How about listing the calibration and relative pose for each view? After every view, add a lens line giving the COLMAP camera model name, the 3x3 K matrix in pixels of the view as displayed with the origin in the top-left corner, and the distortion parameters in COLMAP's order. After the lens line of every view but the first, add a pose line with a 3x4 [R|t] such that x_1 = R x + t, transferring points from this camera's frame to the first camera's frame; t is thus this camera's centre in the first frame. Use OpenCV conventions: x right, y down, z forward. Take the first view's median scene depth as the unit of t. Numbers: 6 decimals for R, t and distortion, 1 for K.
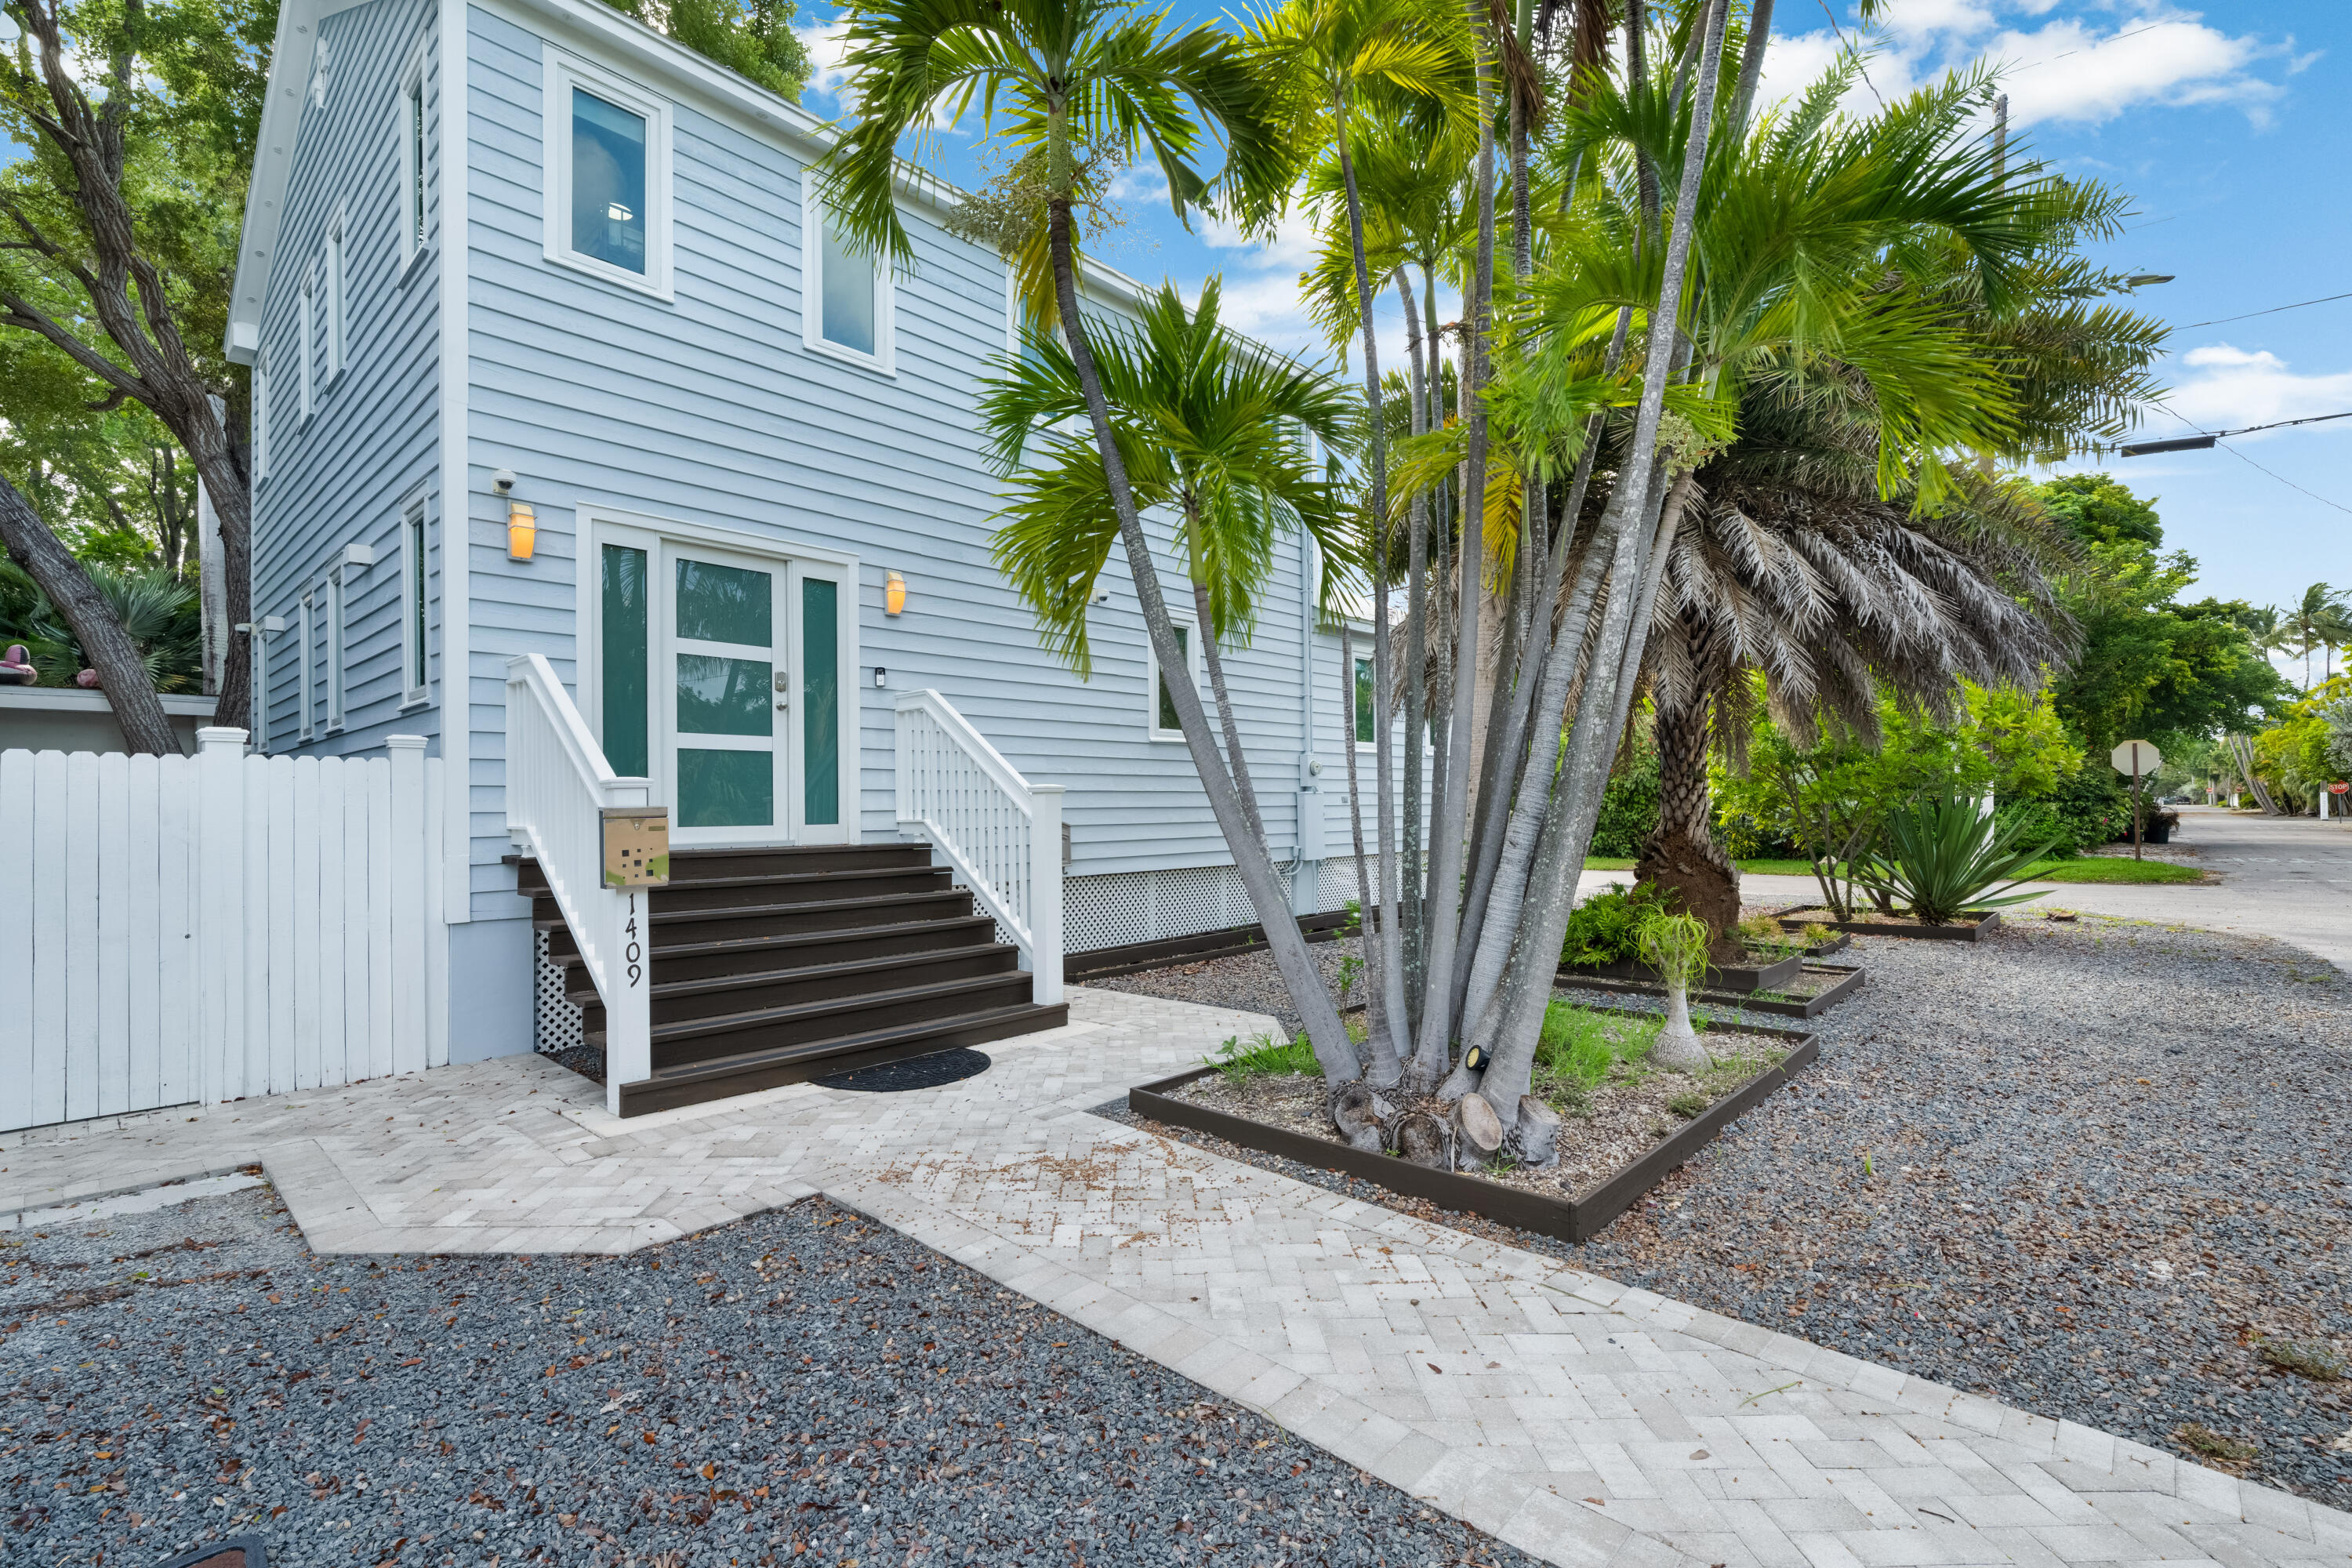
lens RADIAL K [[1055.8, 0, 1169.7], [0, 1055.8, 793.0], [0, 0, 1]] dist [0.000773, 0.001007]
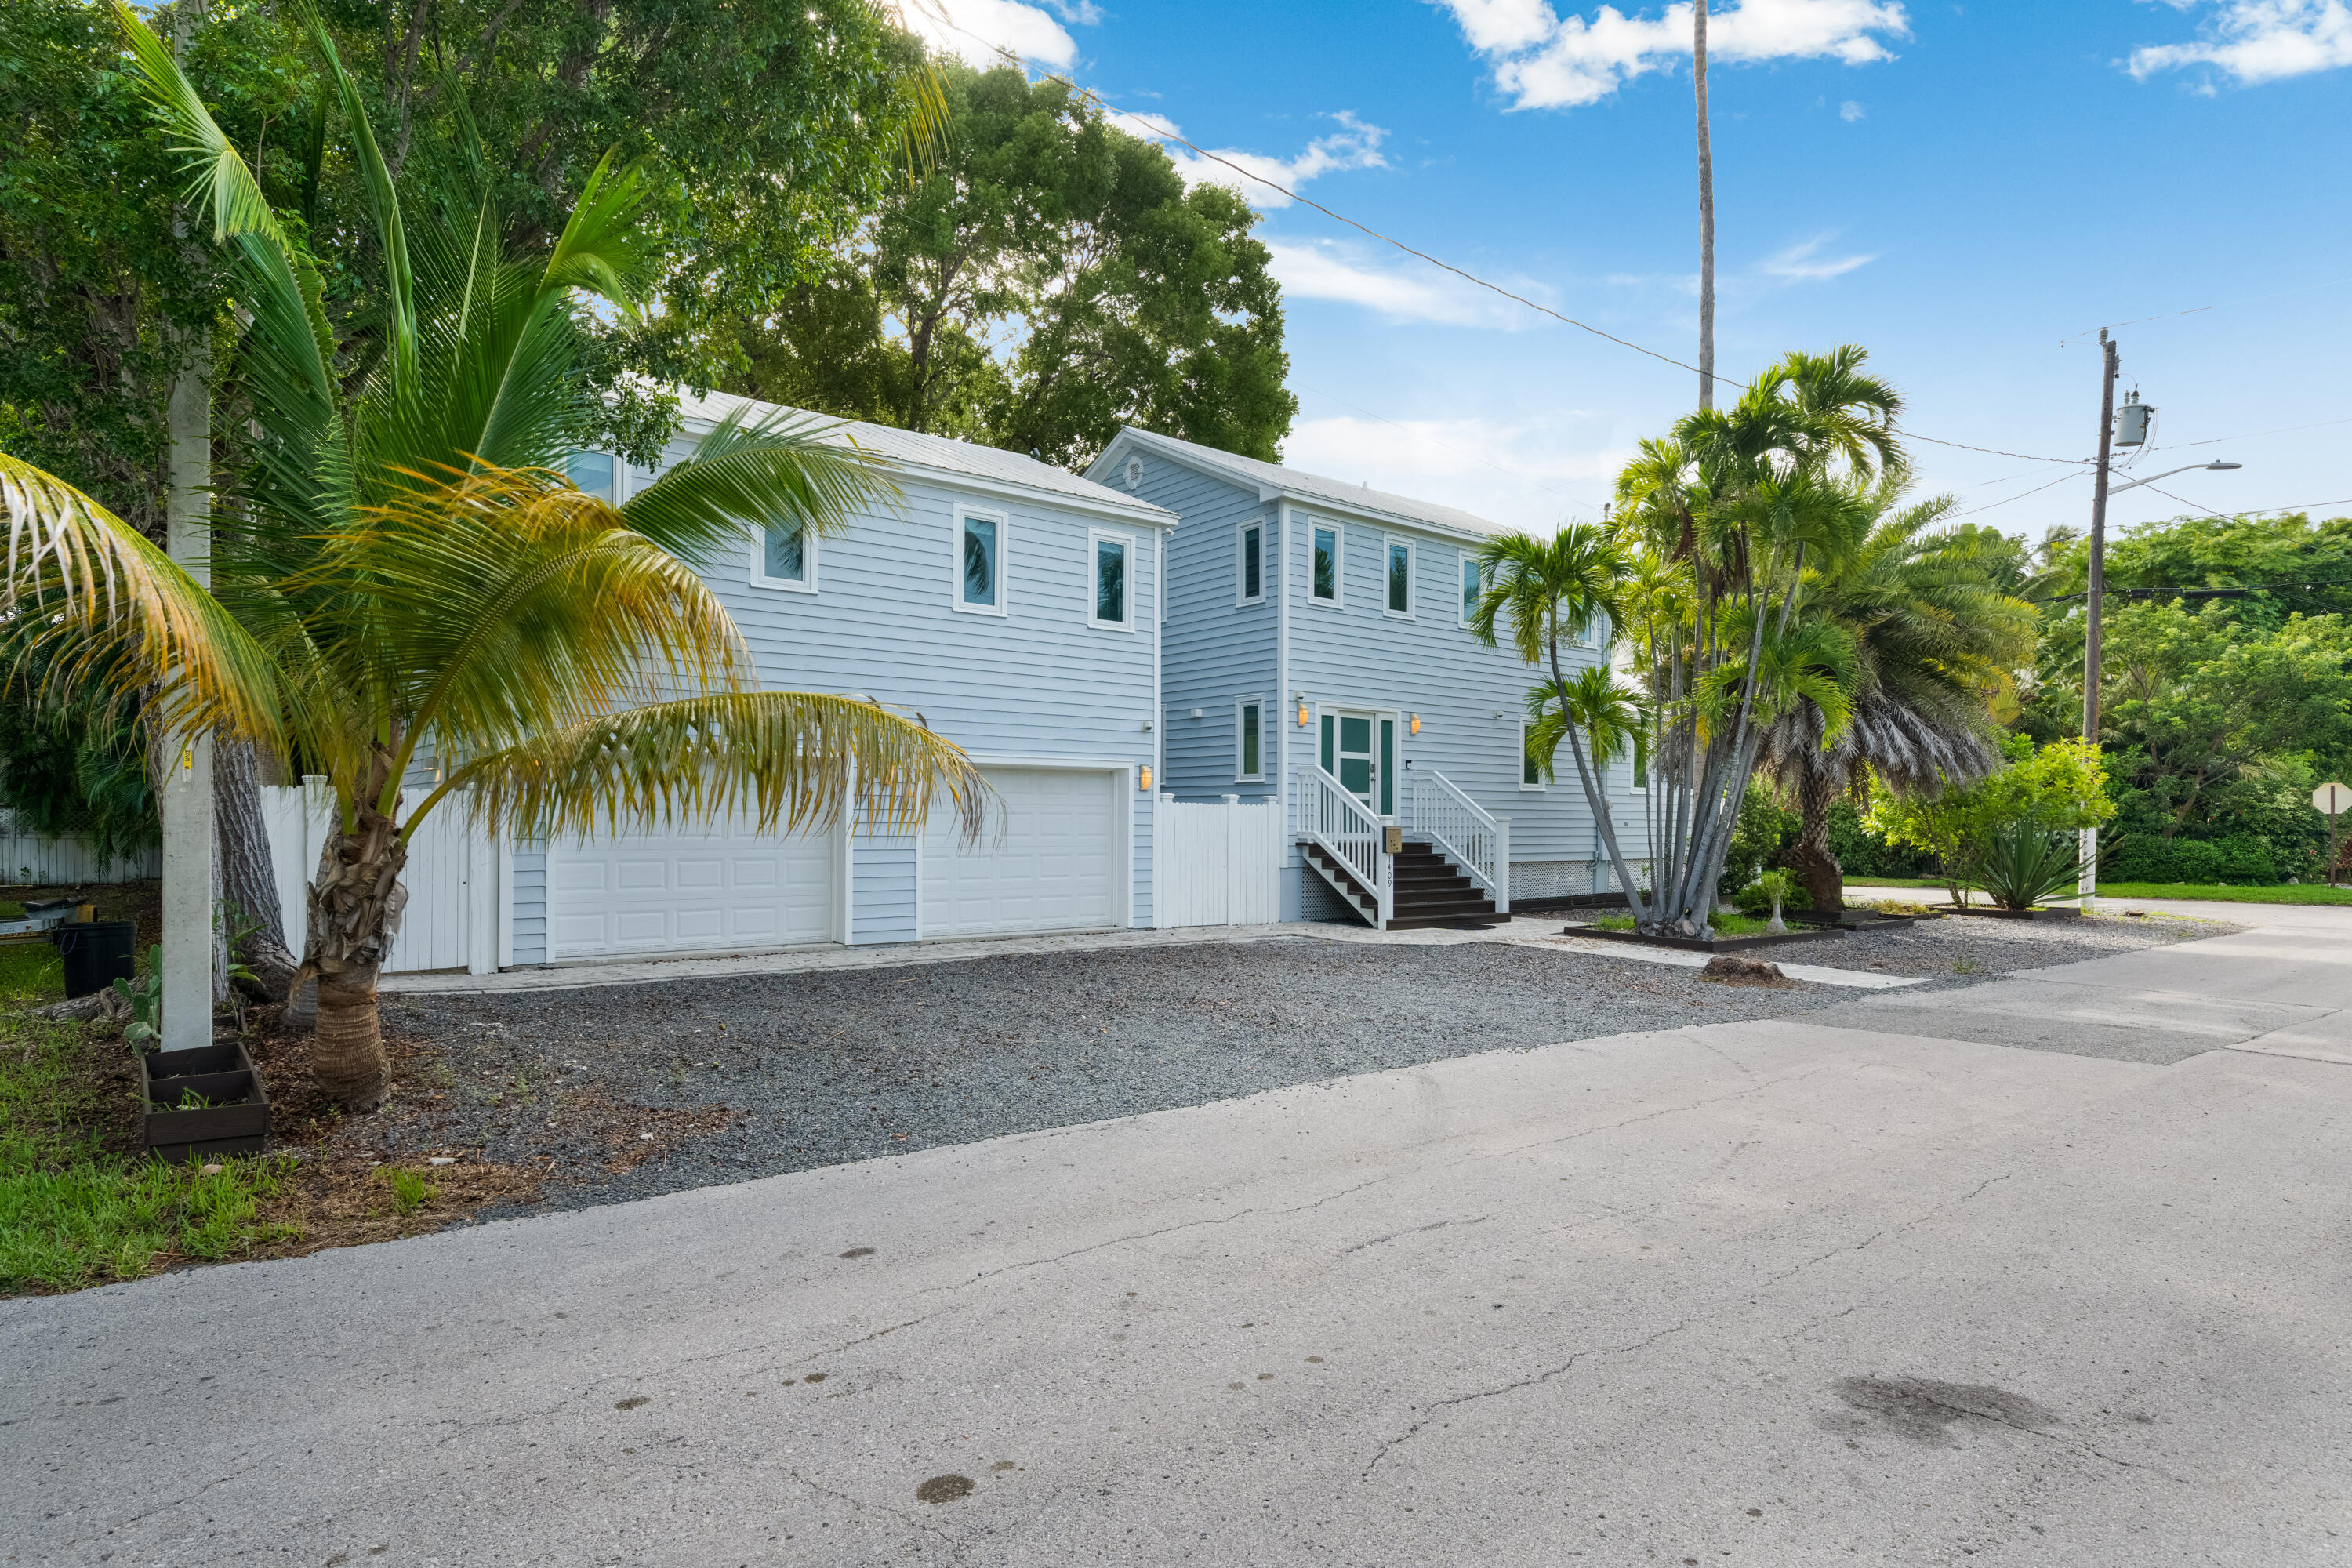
lens RADIAL K [[1233.4, 0, 1181.0], [0, 1233.4, 813.1], [0, 0, 1]] dist [0.000405, 0.000285]
pose [[0.988159, 0.017817, -0.152397, -0.640309], [-0.016526, 0.999816, 0.009736, -0.051317], [0.152542, -0.007102, 0.988271, -2.826914]]
